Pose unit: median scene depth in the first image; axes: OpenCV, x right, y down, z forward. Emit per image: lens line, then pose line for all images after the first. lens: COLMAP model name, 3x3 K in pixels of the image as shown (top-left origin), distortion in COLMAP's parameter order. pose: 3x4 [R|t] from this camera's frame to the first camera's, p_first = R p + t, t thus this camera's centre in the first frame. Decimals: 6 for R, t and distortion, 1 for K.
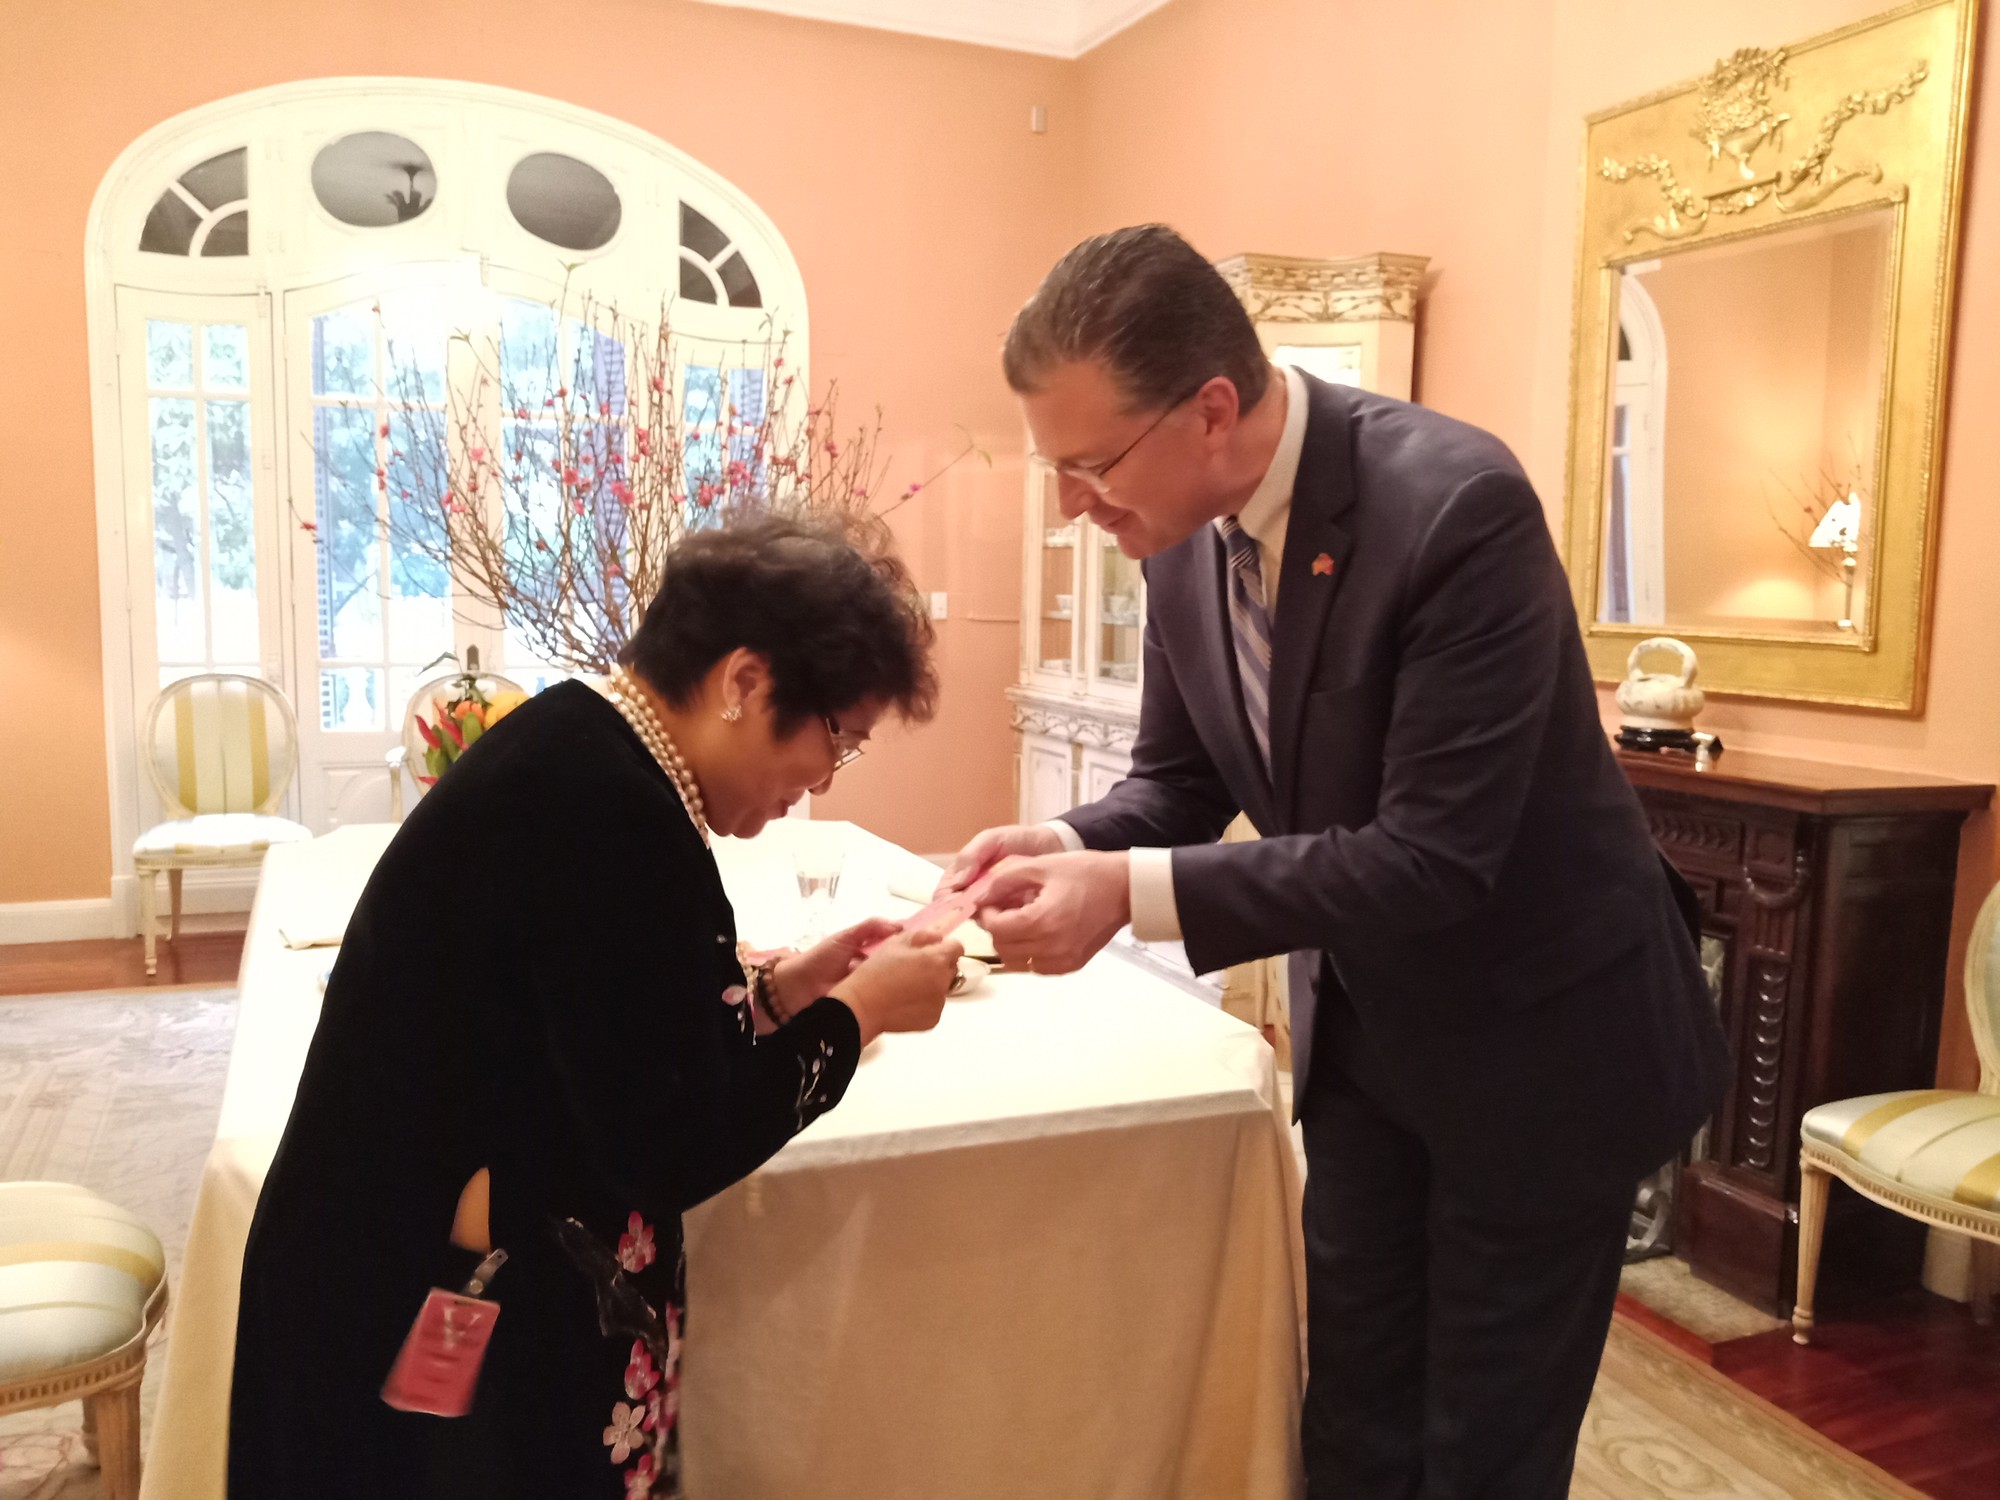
lens RADIAL K [[1554.6, 0, 1000.0], [0, 1554.6, 750.0], [0, 0, 1]] dist [0.082820, -0.189800]
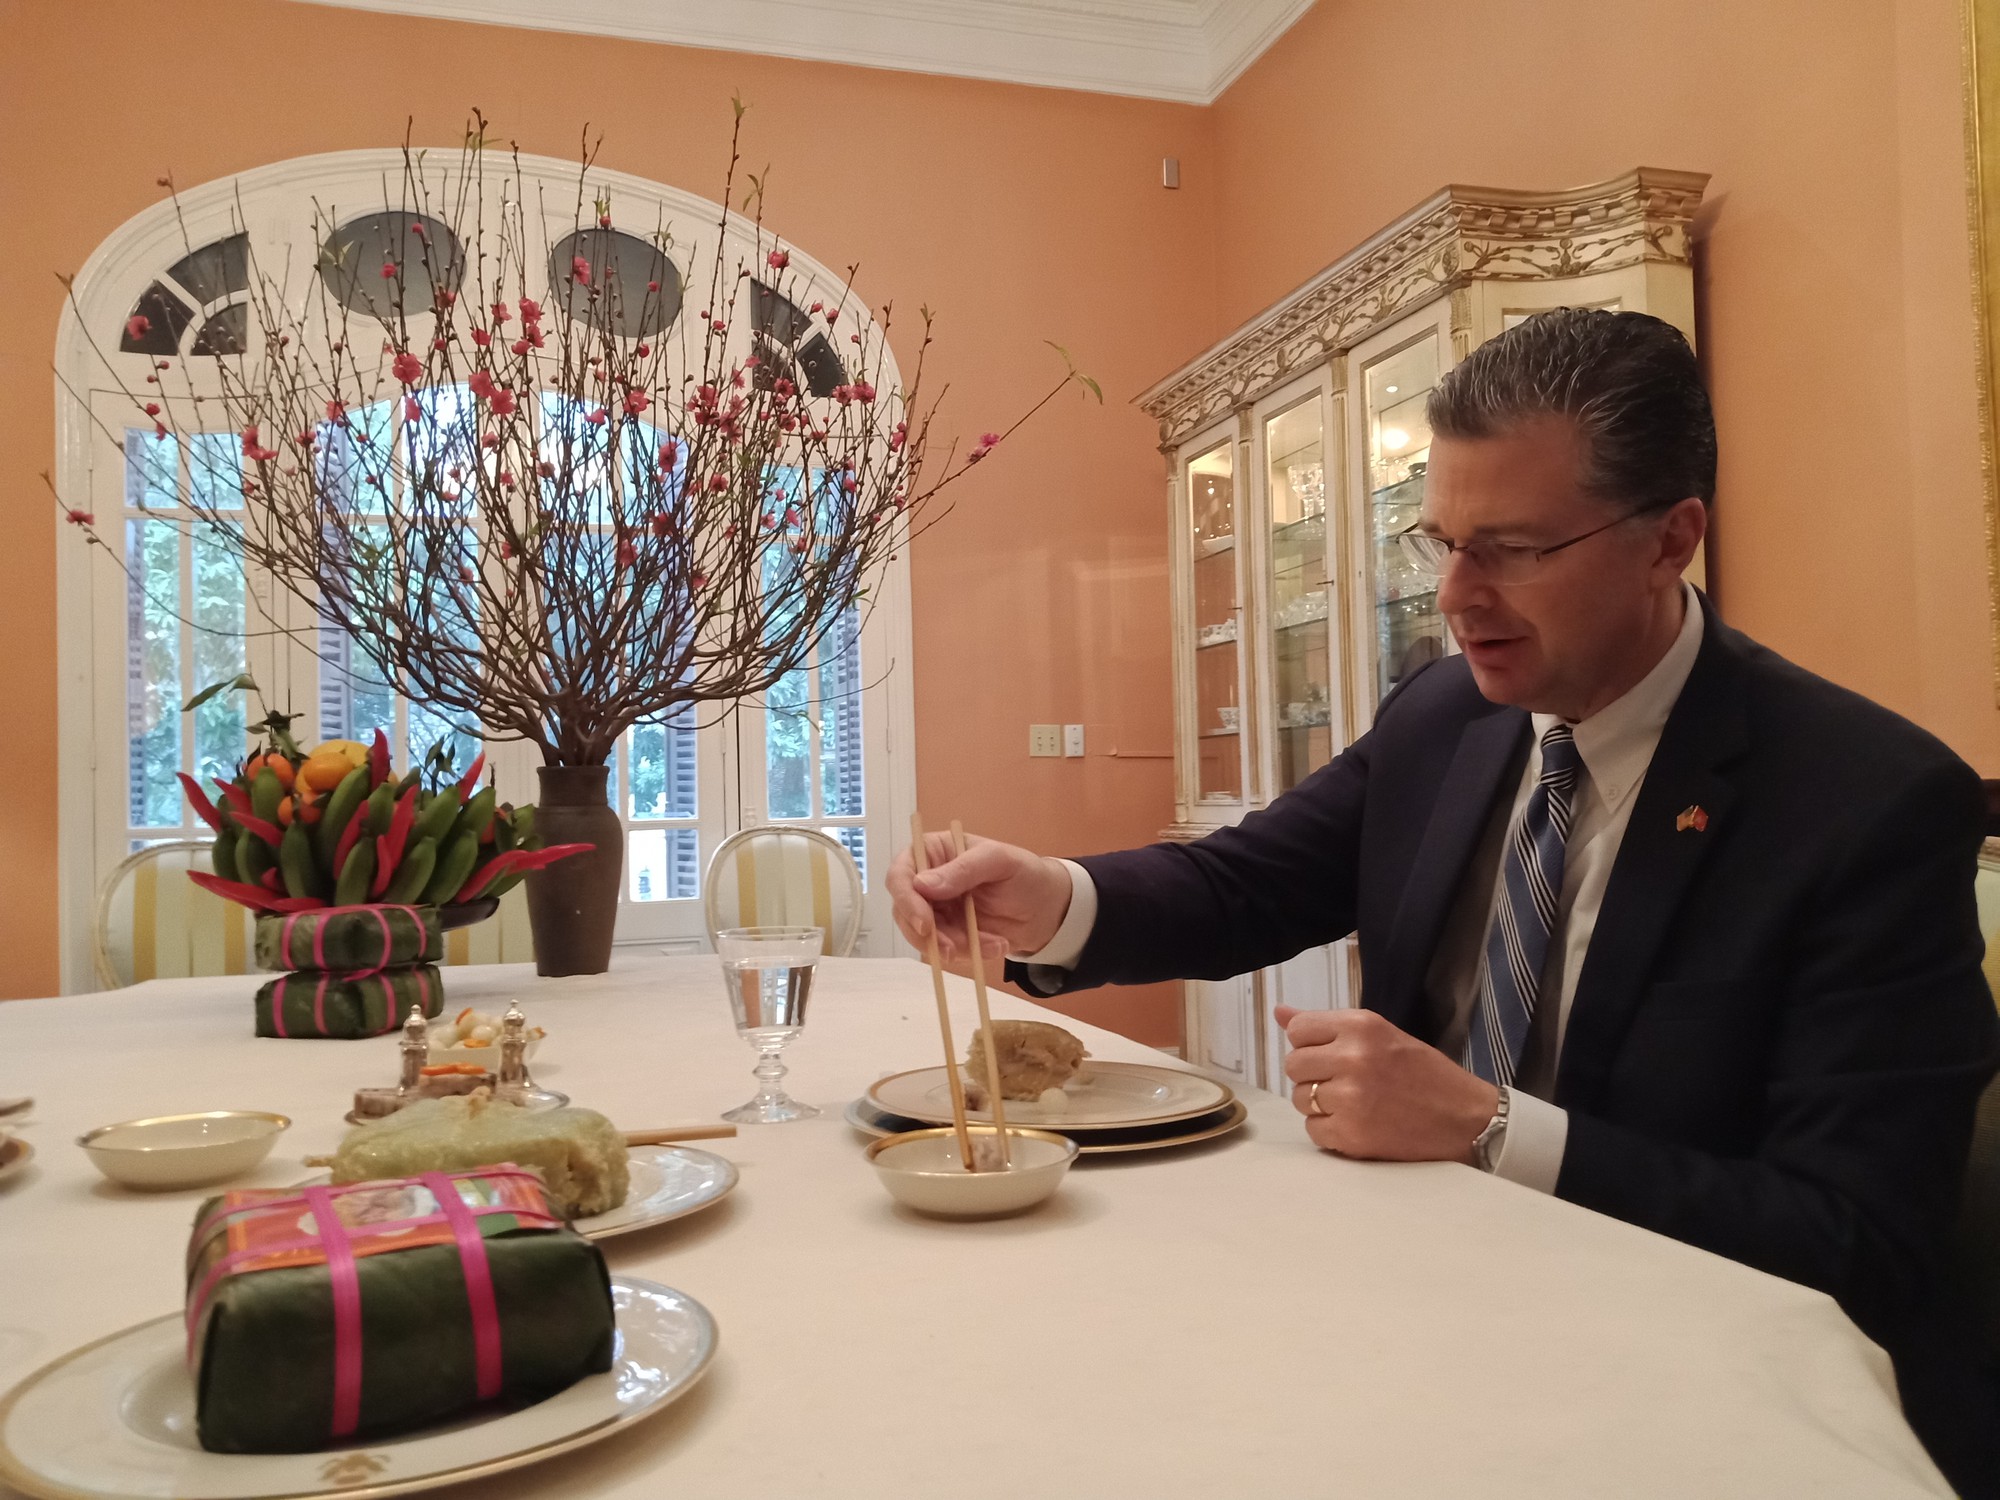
lens RADIAL K [[1549.9, 0, 997.5], [0, 1549.9, 747.8], [0, 0, 1]] dist [0.135632, -0.289775]
pose [[0.993167, -0.047808, -0.106457, 0.011537], [0.031505, 0.988204, -0.149867, 0.049740], [0.112366, 0.145489, 0.982958, 0.294730]]
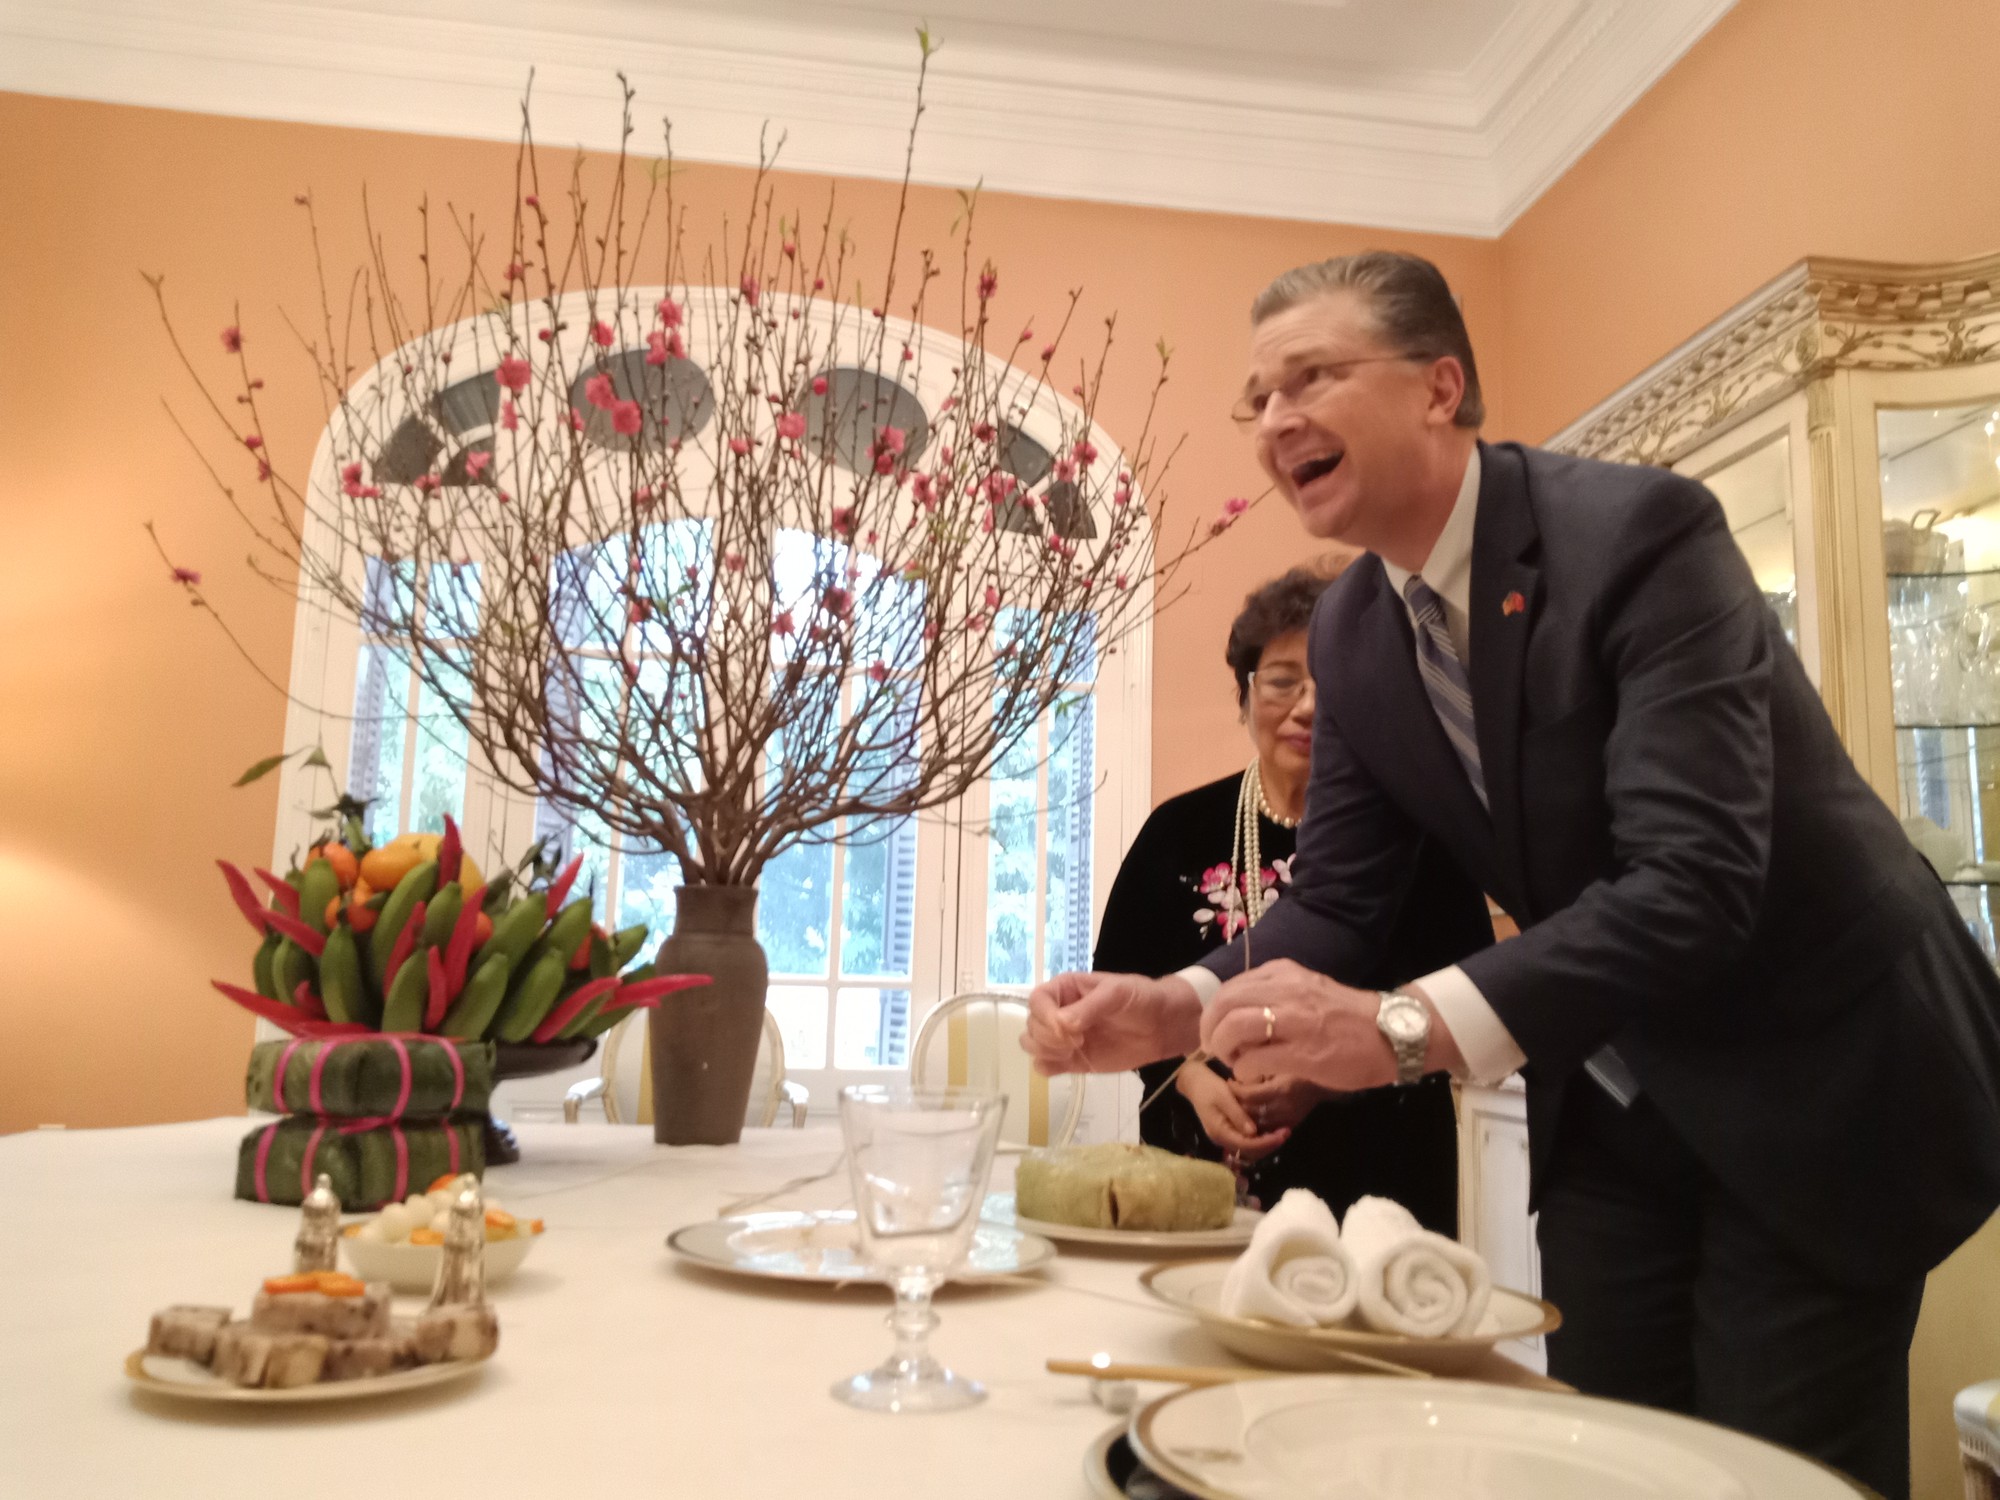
lens RADIAL K [[1553.0, 0, 1008.9], [0, 1553.0, 768.7], [0, 0, 1]] dist [0.015058, 0.000337]
pose [[0.965992, -0.030664, -0.256747, 0.003709], [-0.036498, 0.966832, -0.252793, 0.046863], [0.255983, 0.253567, 0.932833, 0.405824]]
